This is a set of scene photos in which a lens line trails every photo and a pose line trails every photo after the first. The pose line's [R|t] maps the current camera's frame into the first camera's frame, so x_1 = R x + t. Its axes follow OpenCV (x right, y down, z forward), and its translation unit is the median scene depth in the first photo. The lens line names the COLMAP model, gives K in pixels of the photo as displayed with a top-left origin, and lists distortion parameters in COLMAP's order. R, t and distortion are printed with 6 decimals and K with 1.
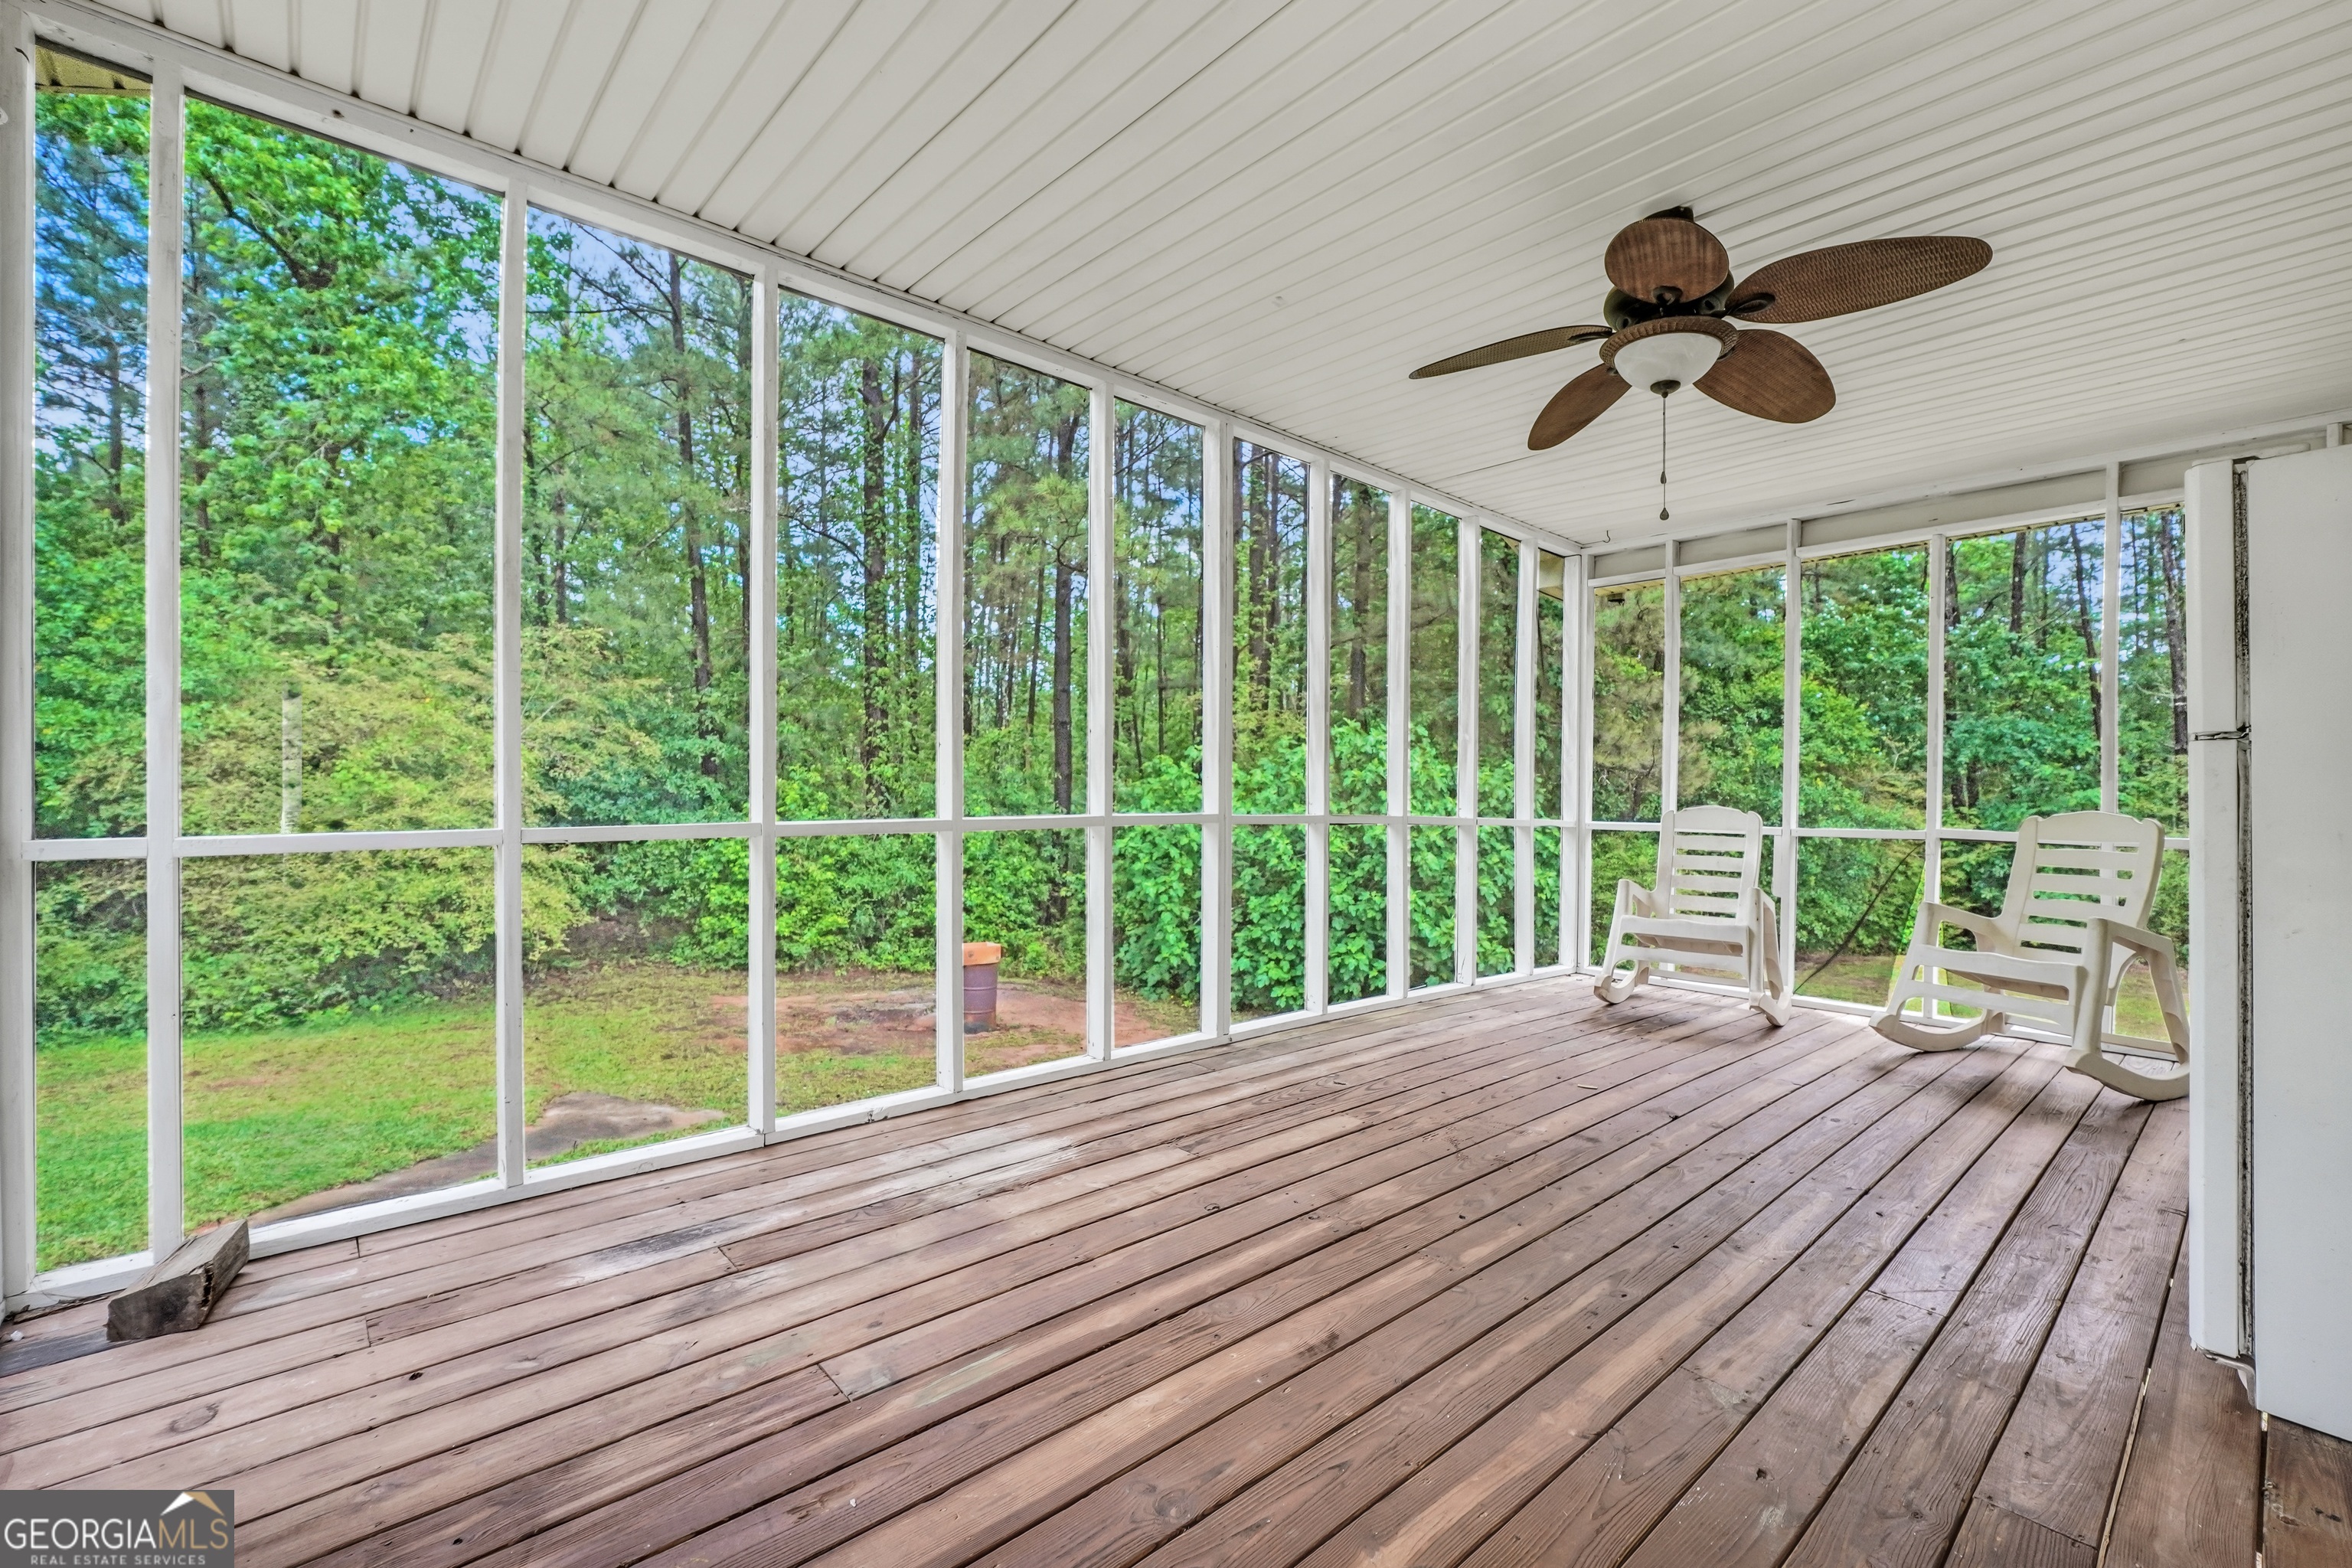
lens RADIAL K [[995.9, 0, 1168.8], [0, 995.9, 777.6], [0, 0, 1]] dist [-0.018920, 0.006552]
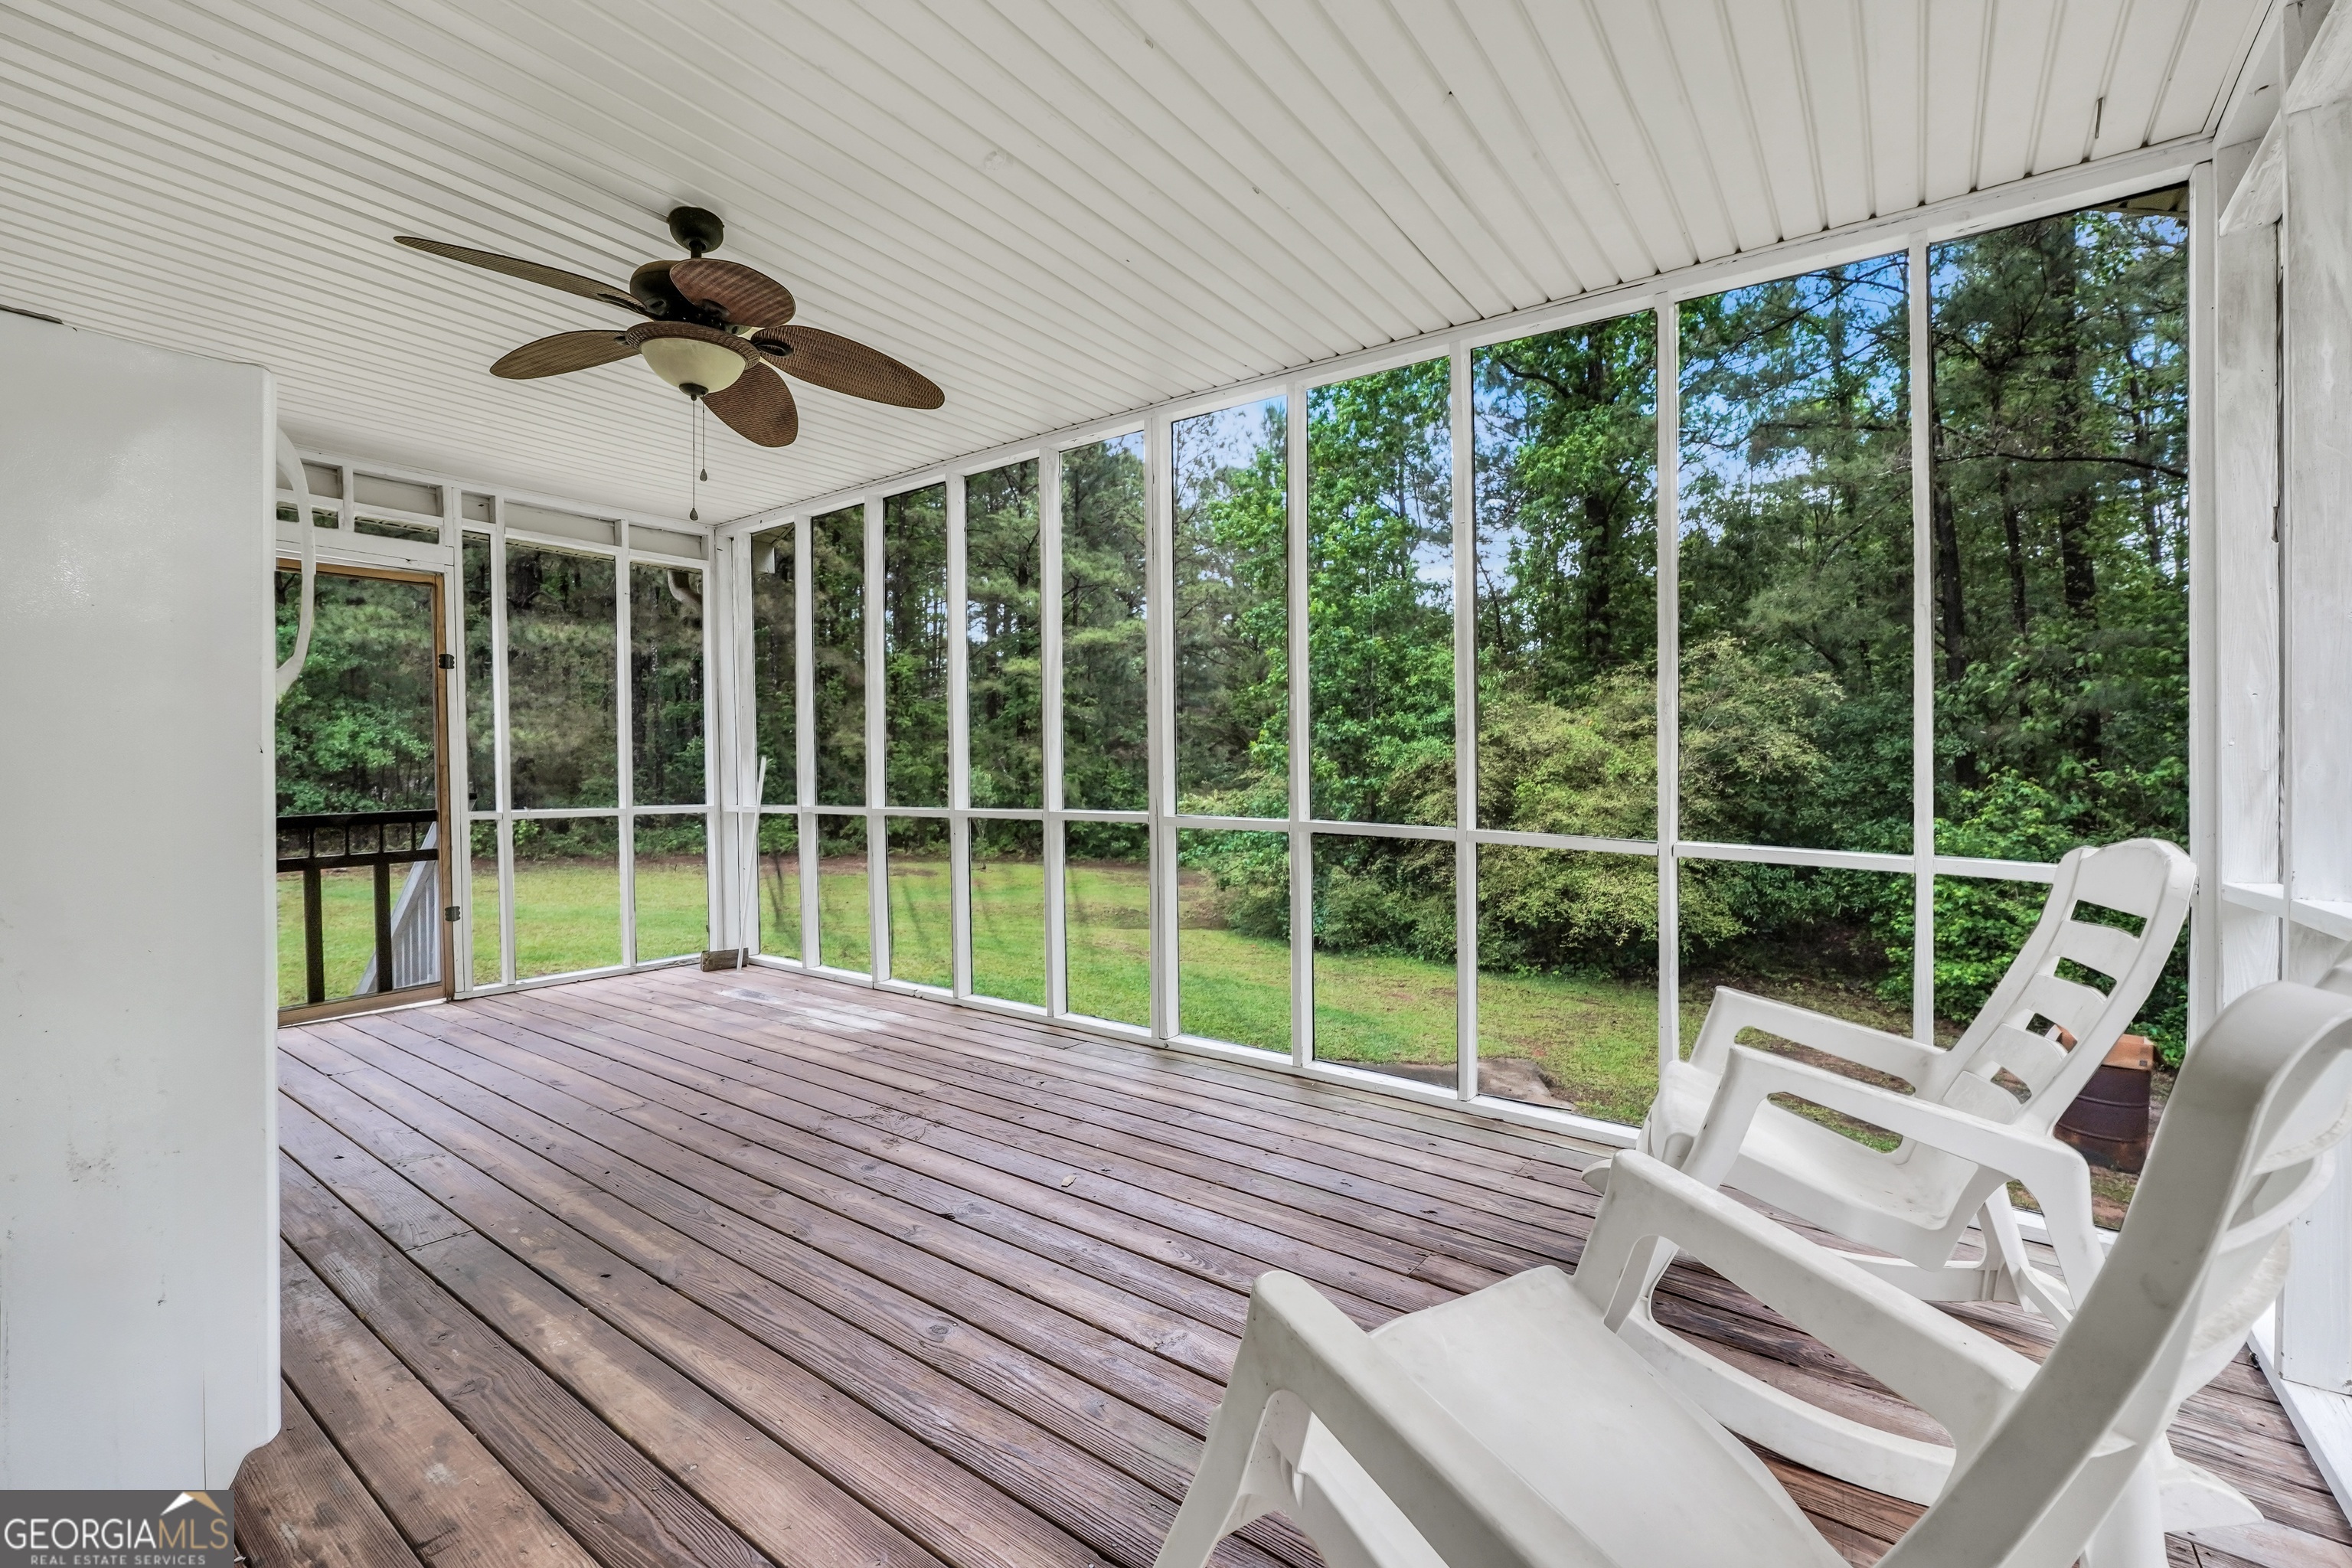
lens RADIAL K [[995.9, 0, 1168.8], [0, 995.9, 777.6], [0, 0, 1]] dist [-0.018920, 0.006552]
pose [[0.216116, -0.016296, -0.976232, 1.387668], [0.003000, 0.999867, -0.016027, 0.020774], [0.976363, 0.000535, 0.216136, 1.073023]]
